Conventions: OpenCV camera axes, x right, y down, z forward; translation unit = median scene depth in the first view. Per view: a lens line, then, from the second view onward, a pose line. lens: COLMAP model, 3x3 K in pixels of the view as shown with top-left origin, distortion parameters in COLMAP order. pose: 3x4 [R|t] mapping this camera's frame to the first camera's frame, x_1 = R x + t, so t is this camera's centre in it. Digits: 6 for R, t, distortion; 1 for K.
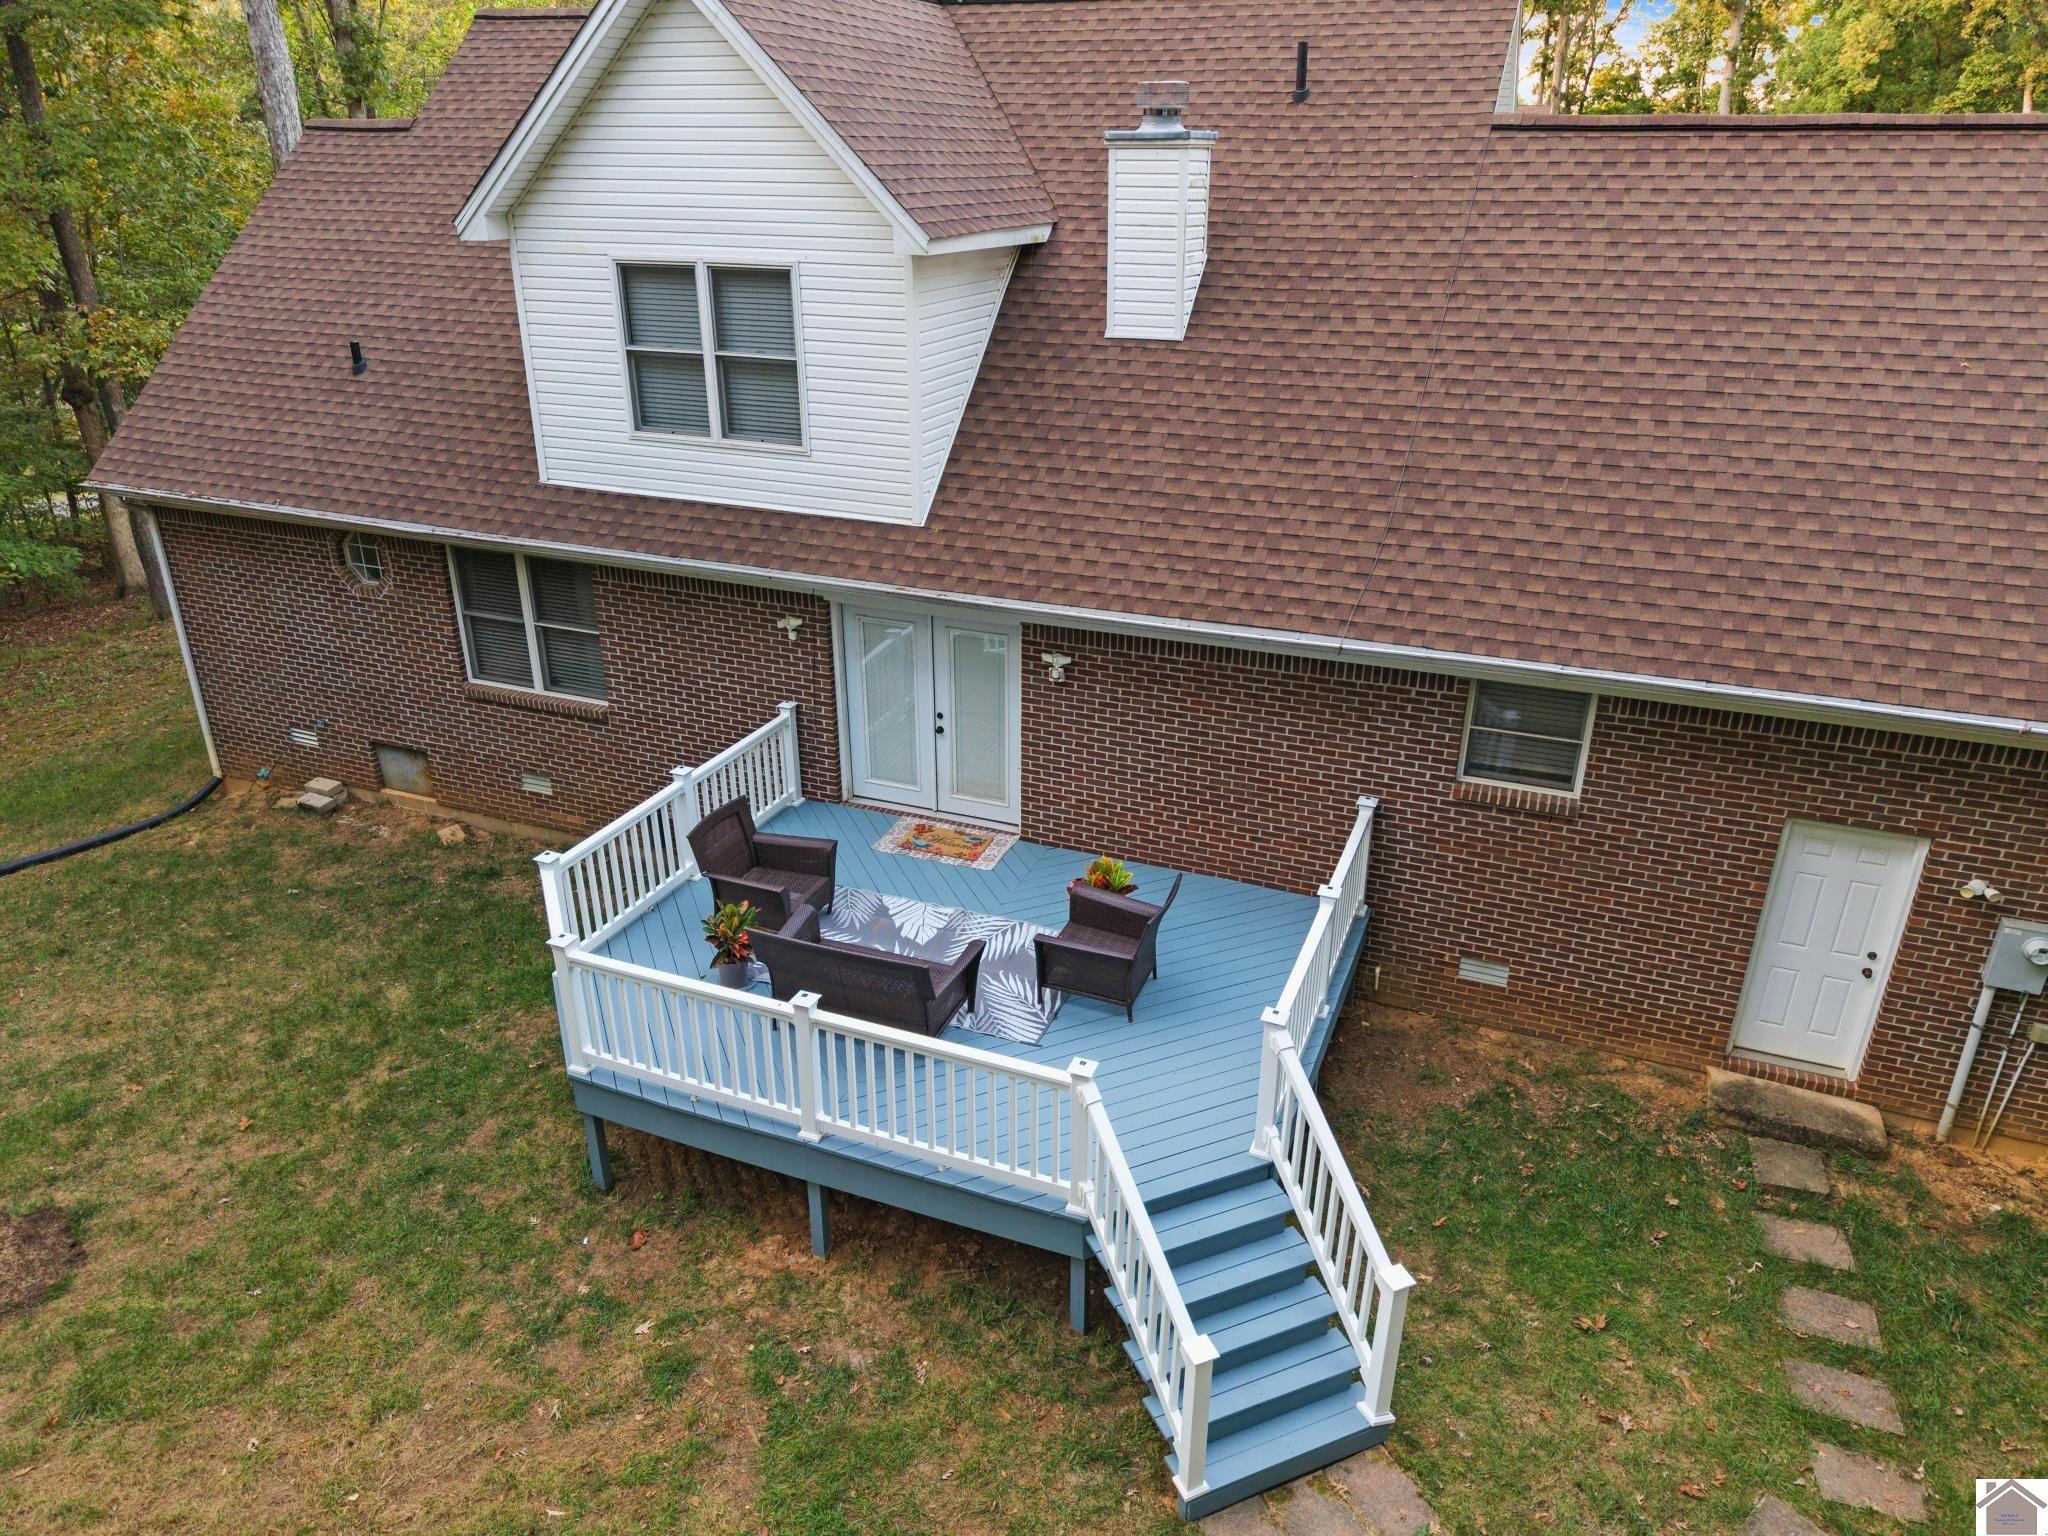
lens RADIAL K [[1388.0, 0, 1024.2], [0, 1388.0, 789.6], [0, 0, 1]] dist [-0.022924, 0.005548]
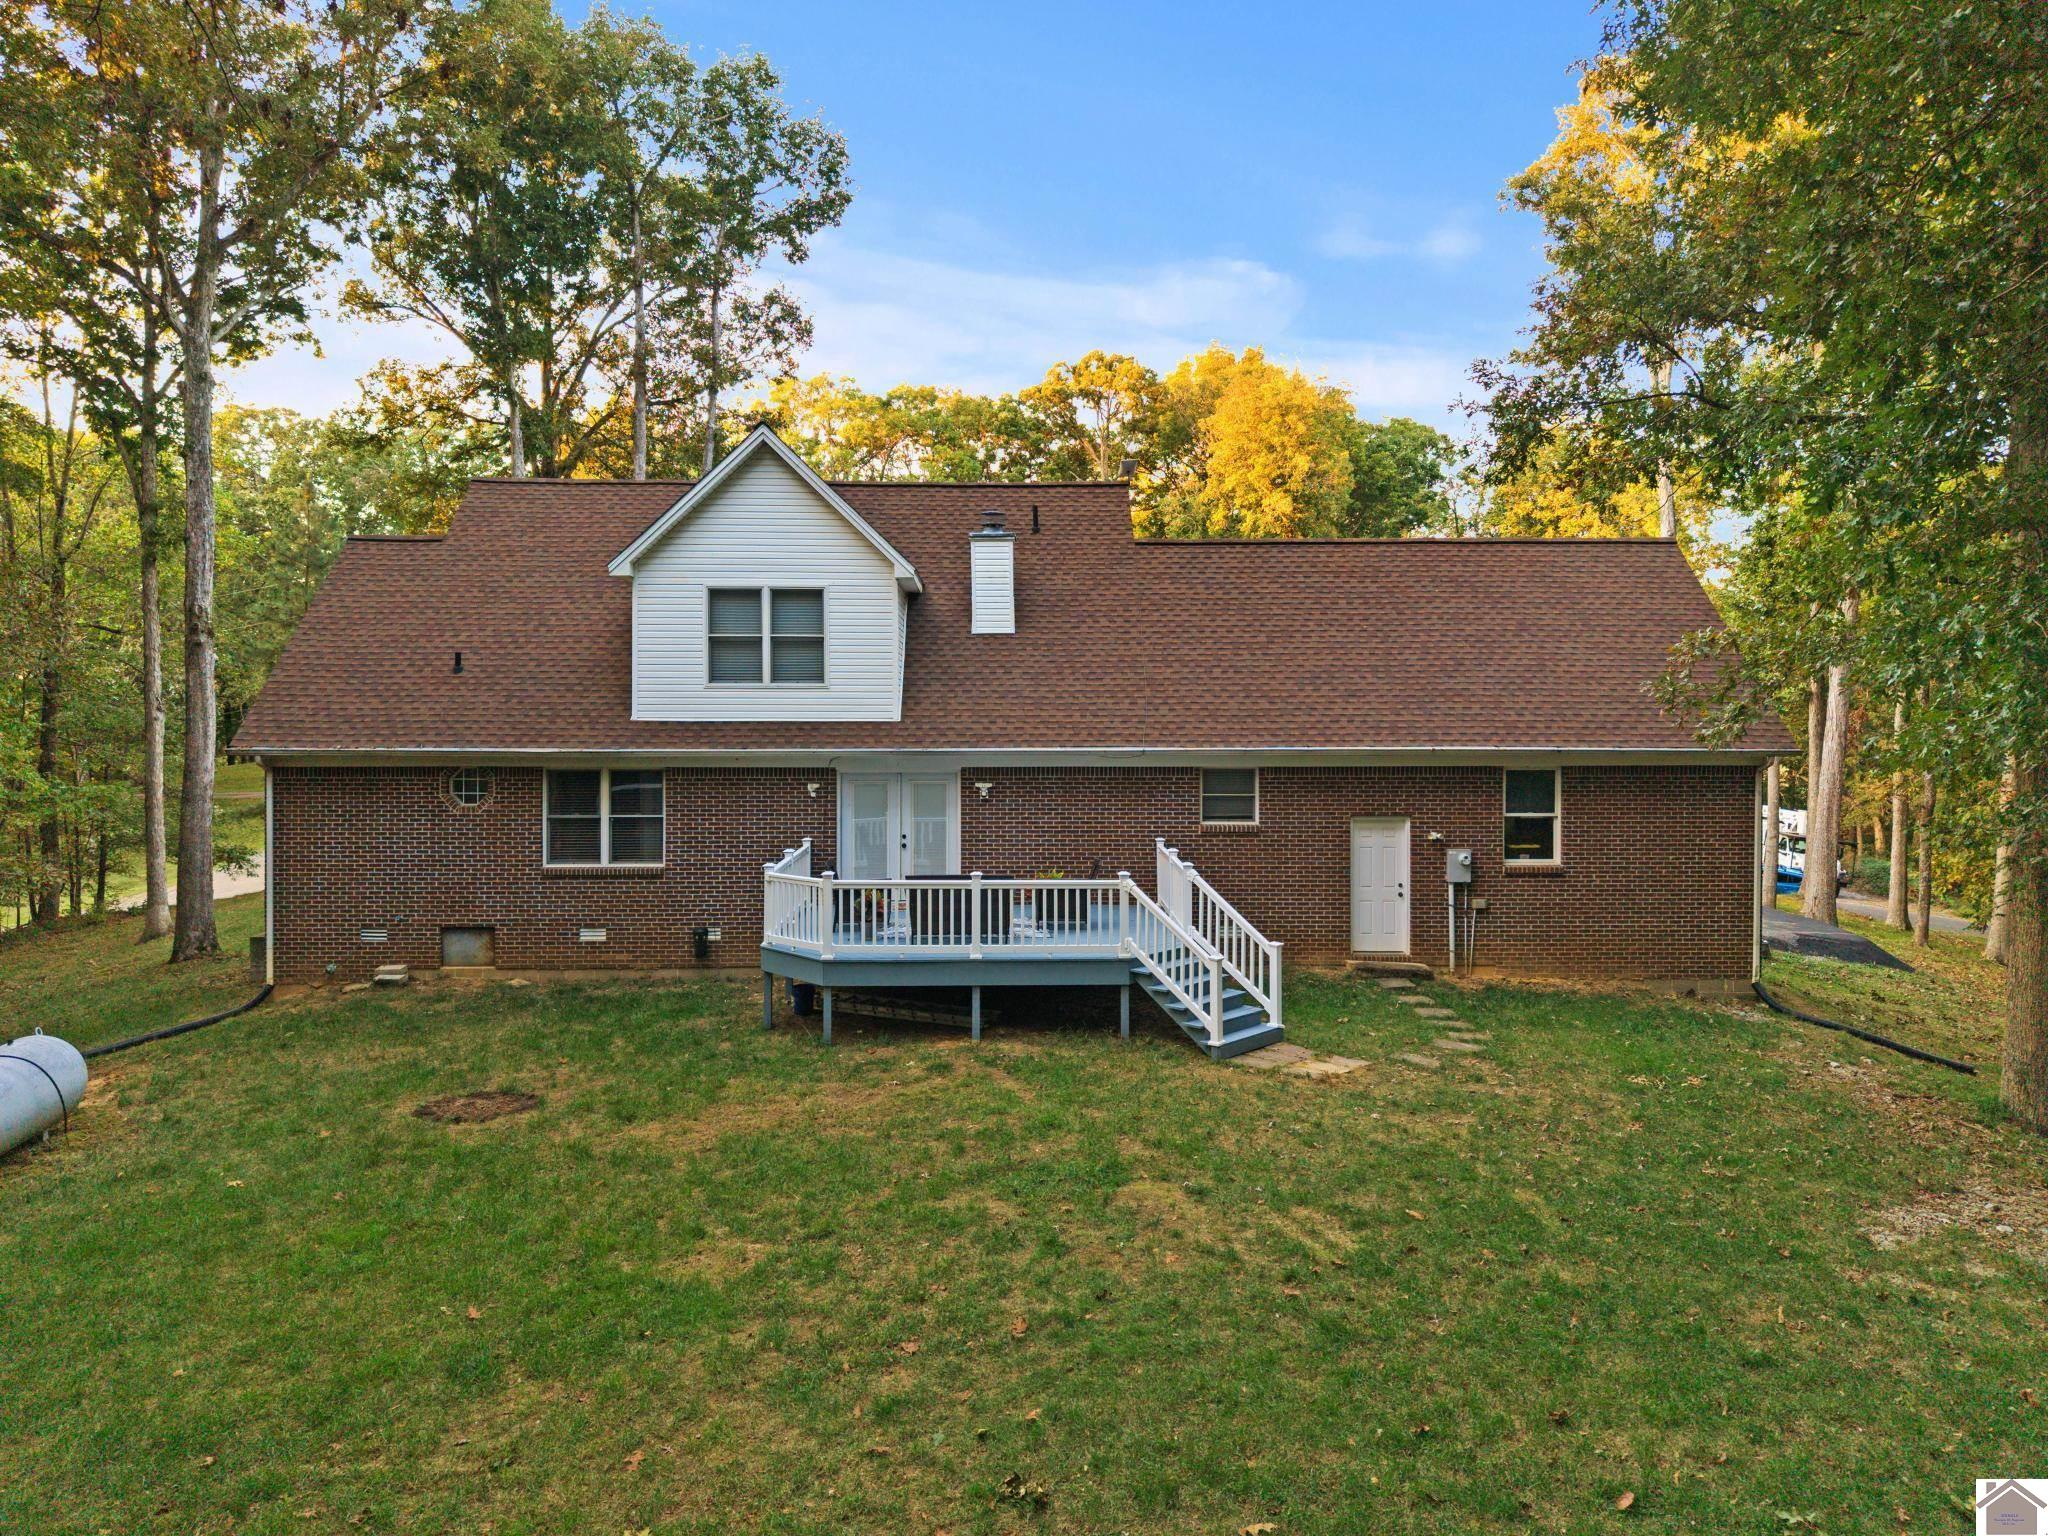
lens RADIAL K [[1407.8, 0, 1025.4], [0, 1407.8, 729.5], [0, 0, 1]] dist [0.009434, 0.001603]
pose [[0.917624, -0.008135, 0.397366, -0.636361], [0.169673, 0.912125, -0.373148, 0.517792], [-0.359411, 0.409832, 0.838368, -0.574127]]
